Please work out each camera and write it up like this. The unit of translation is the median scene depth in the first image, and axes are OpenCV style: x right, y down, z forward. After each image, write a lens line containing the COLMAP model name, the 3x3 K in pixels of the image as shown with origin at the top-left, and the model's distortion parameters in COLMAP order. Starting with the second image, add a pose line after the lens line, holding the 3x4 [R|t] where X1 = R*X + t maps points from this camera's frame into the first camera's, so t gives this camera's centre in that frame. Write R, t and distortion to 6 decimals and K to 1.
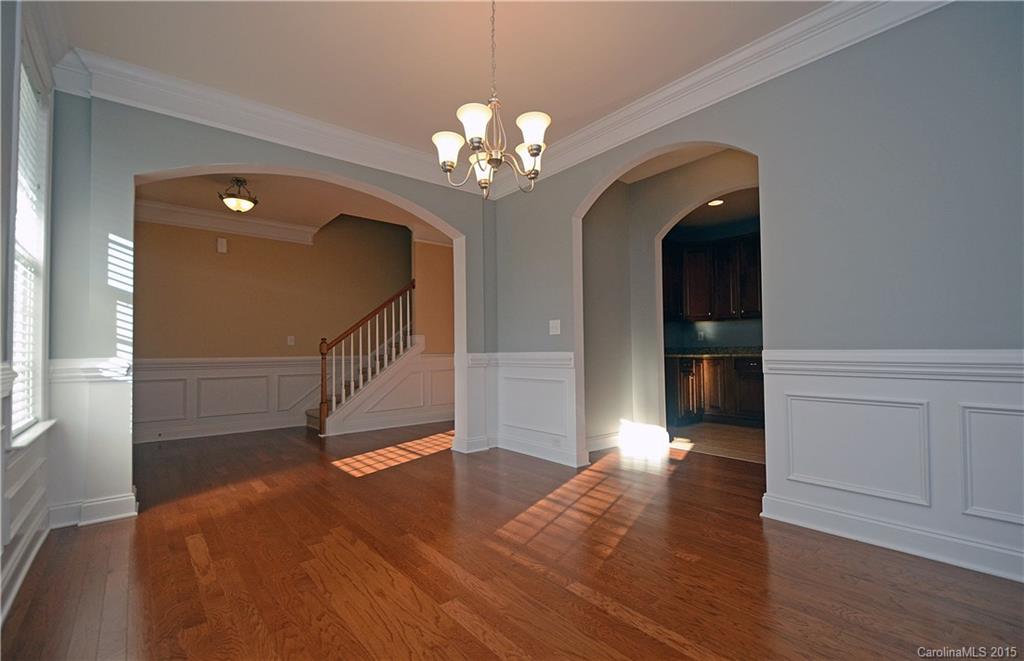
lens RADIAL K [[451.0, 0, 510.0], [0, 451.0, 336.7], [0, 0, 1]] dist [0.004924, -0.000515]
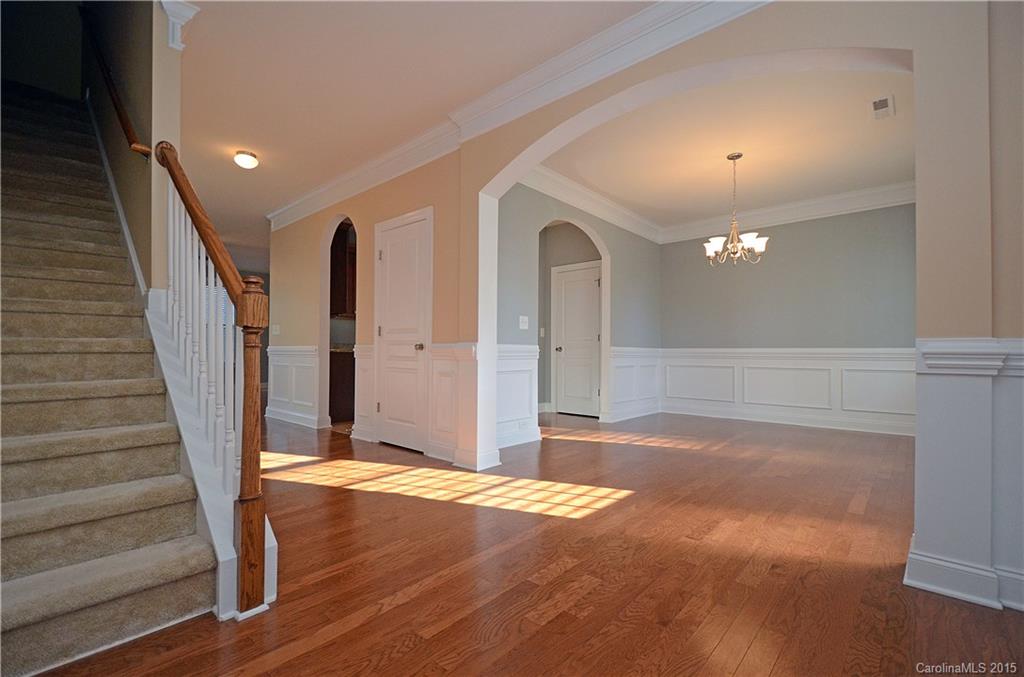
lens RADIAL K [[444.5, 0, 517.7], [0, 444.5, 344.7], [0, 0, 1]] dist [-0.000970, -0.000694]
pose [[-0.145615, 0.025088, 0.989023, -1.006854], [-0.035662, 0.998896, -0.030589, 0.069624], [-0.988698, -0.039725, -0.144559, 1.208943]]
